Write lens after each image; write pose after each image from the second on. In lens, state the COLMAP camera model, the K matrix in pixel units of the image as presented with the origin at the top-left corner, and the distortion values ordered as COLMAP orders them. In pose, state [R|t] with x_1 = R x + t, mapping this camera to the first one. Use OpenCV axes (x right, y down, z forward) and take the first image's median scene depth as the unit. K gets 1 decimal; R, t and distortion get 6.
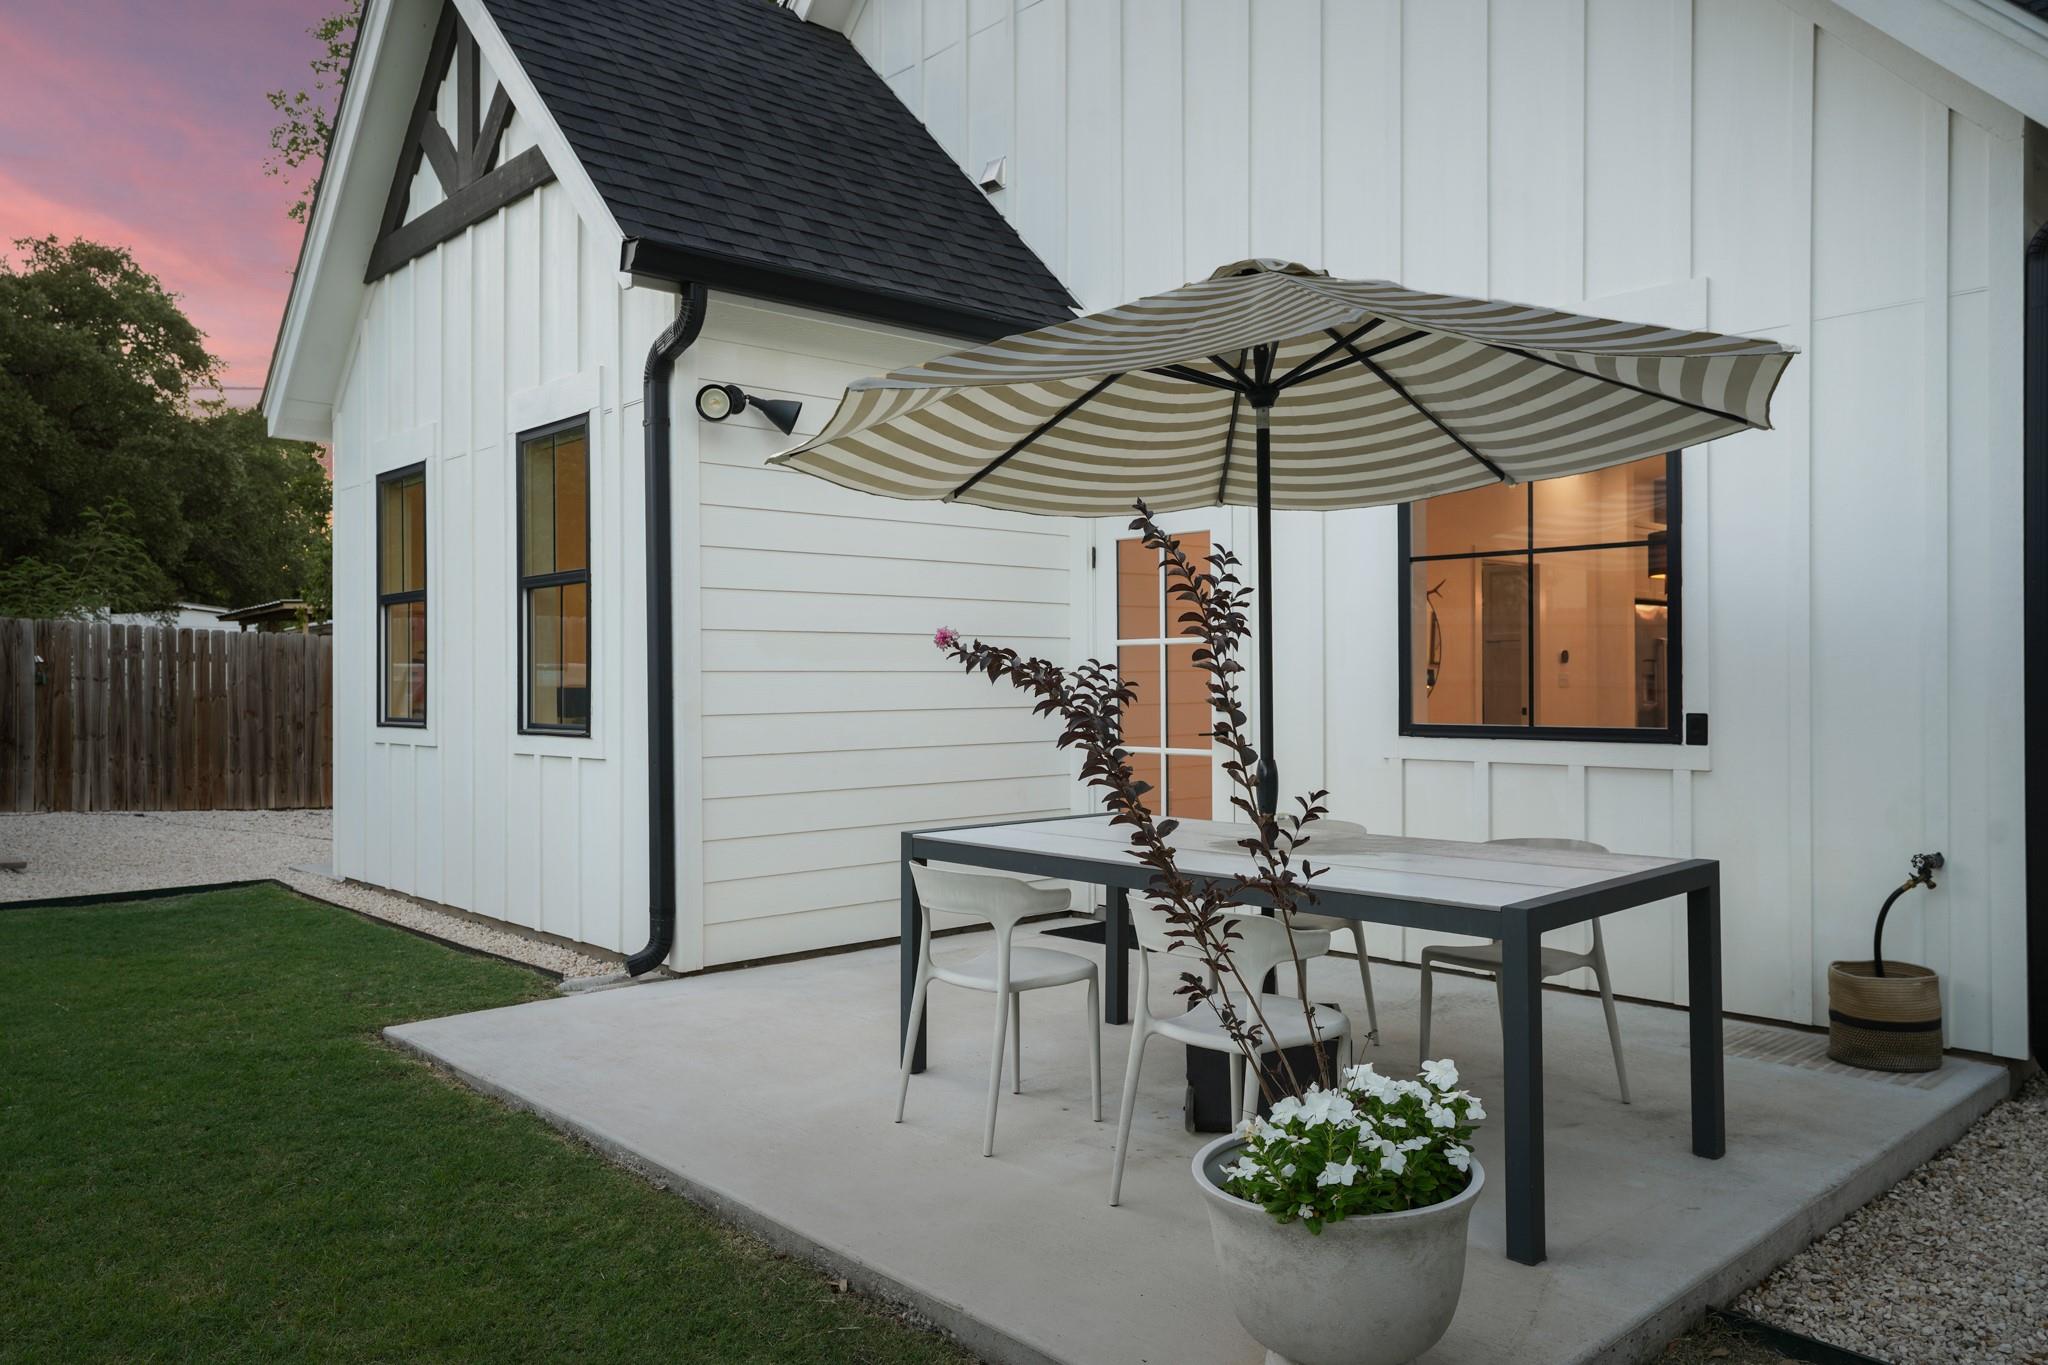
lens RADIAL K [[1487.6, 0, 1027.8], [0, 1487.6, 677.6], [0, 0, 1]] dist [0.012448, 0.002488]
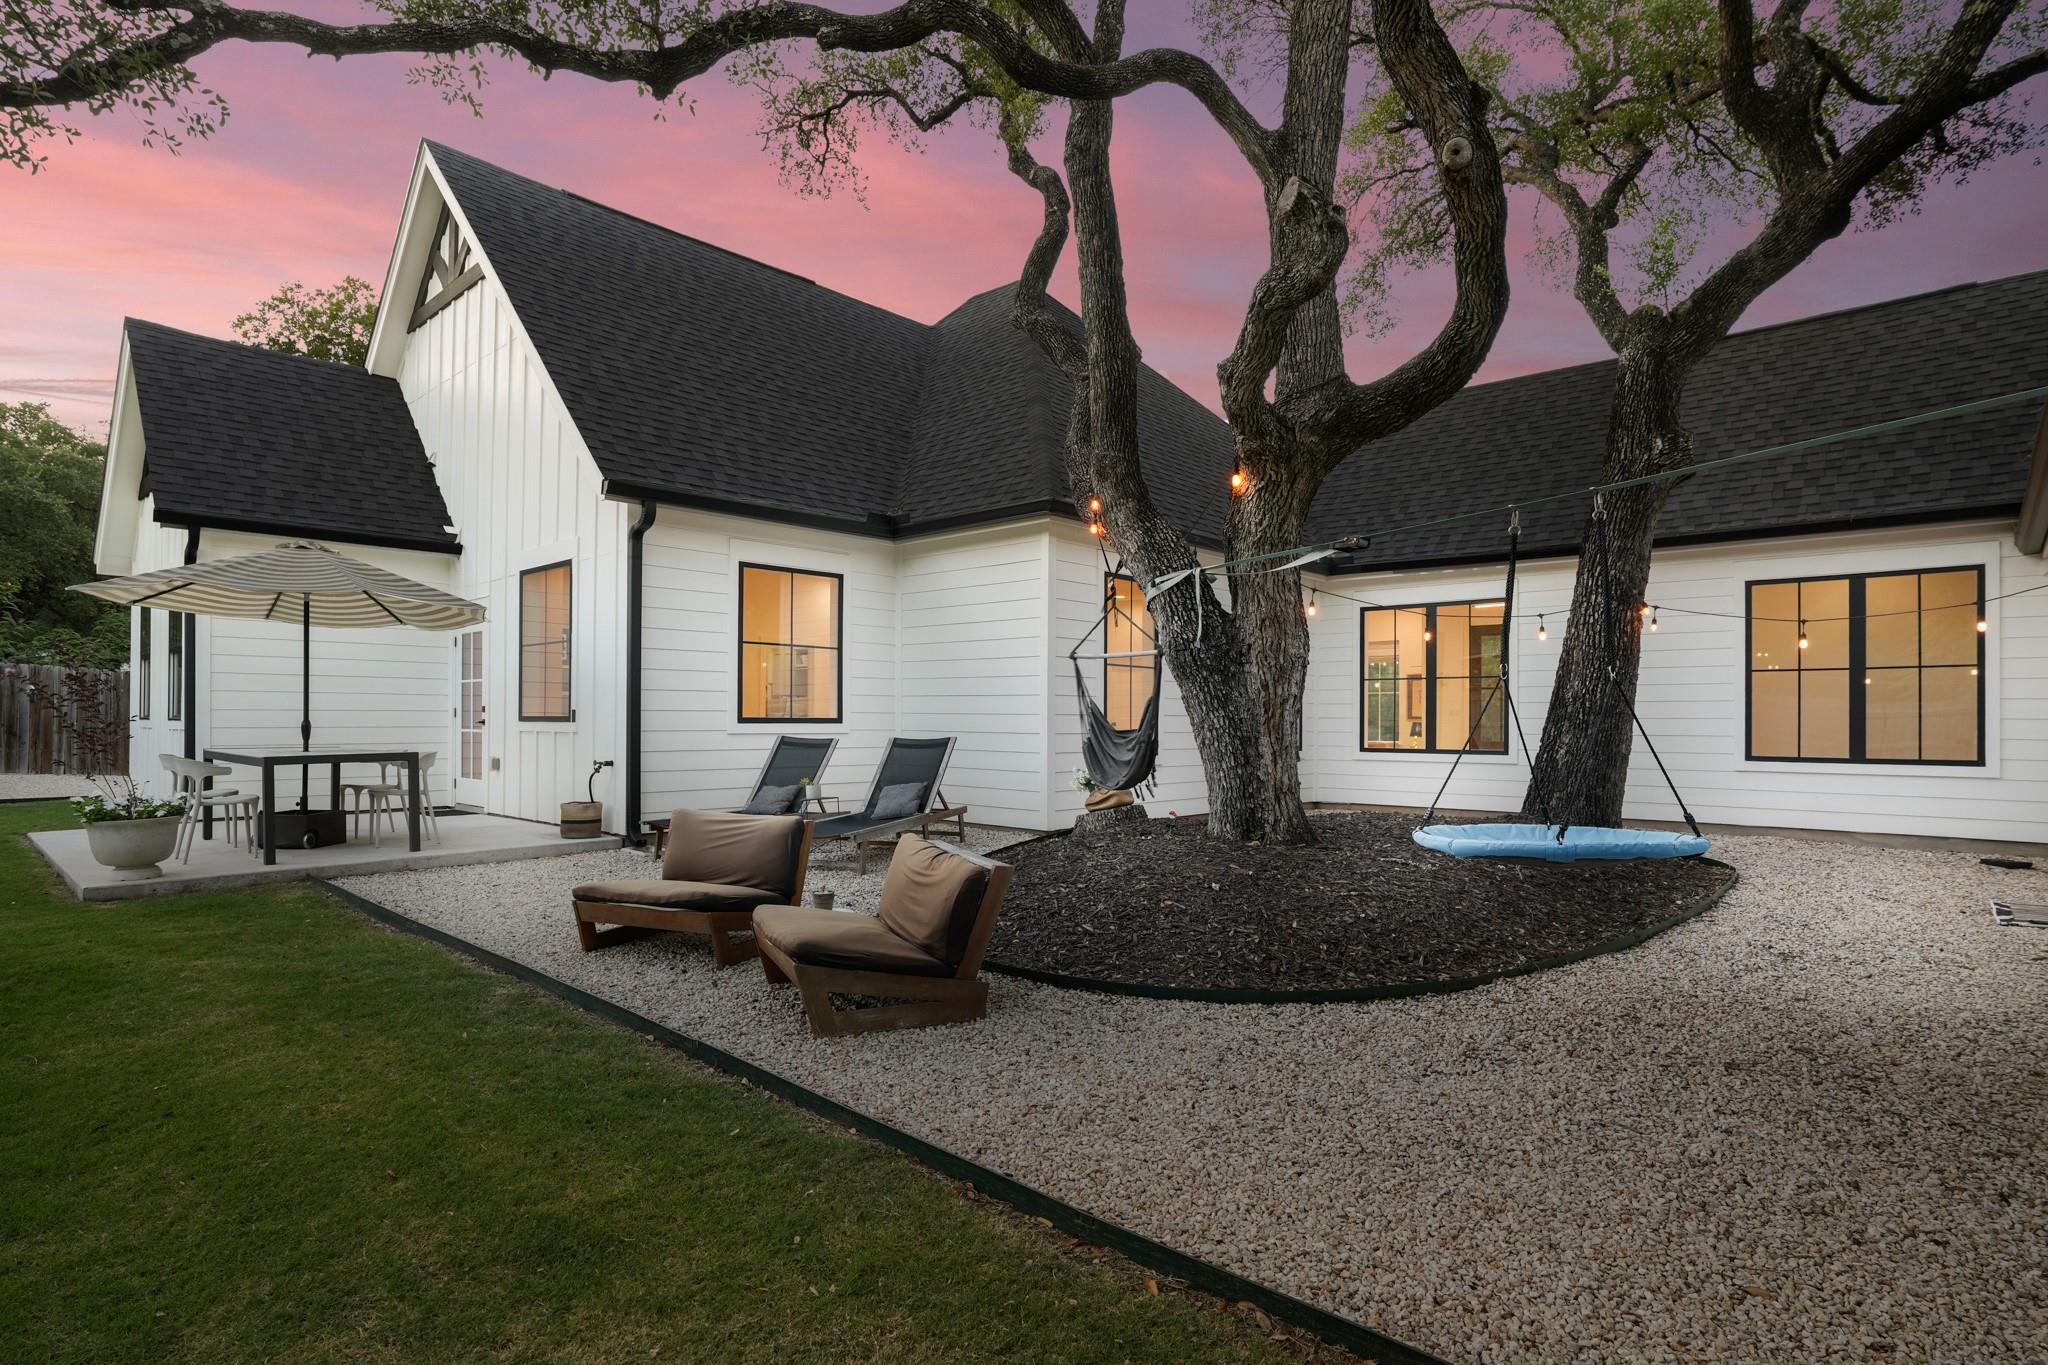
lens RADIAL K [[1061.4, 0, 1011.2], [0, 1061.4, 700.7], [0, 0, 1]] dist [-0.012146, 0.001422]
pose [[0.996910, 0.010742, 0.077818, 0.988175], [-0.009726, 0.999863, -0.013423, 0.023620], [-0.077952, 0.012625, 0.996877, -0.802560]]
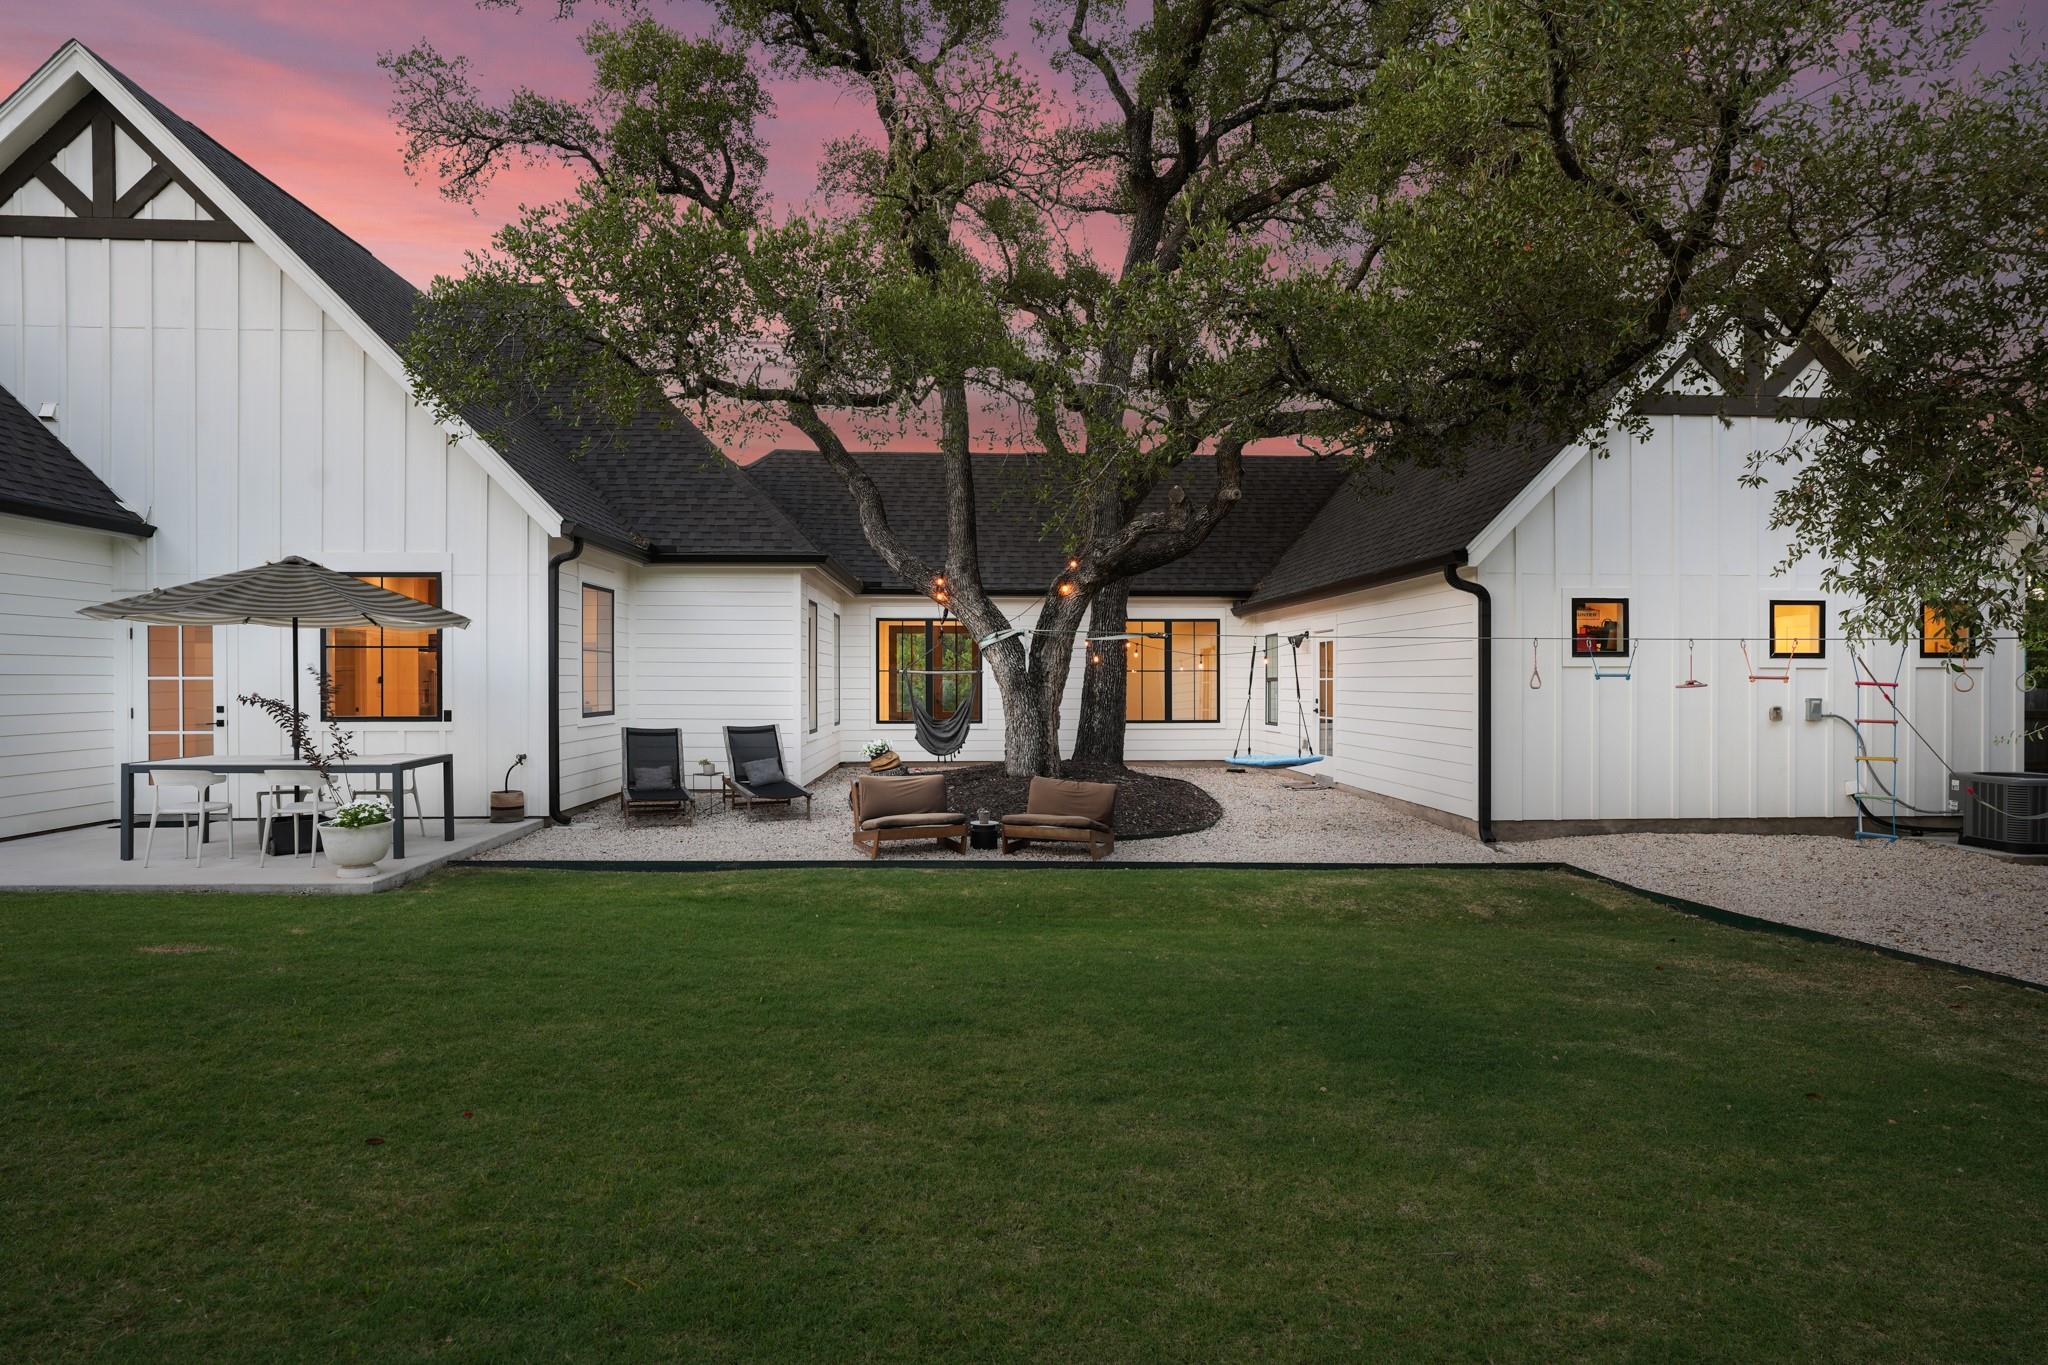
lens RADIAL K [[1200.3, 0, 1027.0], [0, 1200.3, 680.0], [0, 0, 1]] dist [0.004343, 0.000510]
pose [[0.649858, 0.003733, 0.760046, -0.526652], [-0.006292, 0.999980, 0.000469, -0.039271], [-0.760029, -0.005087, 0.649869, -1.215497]]
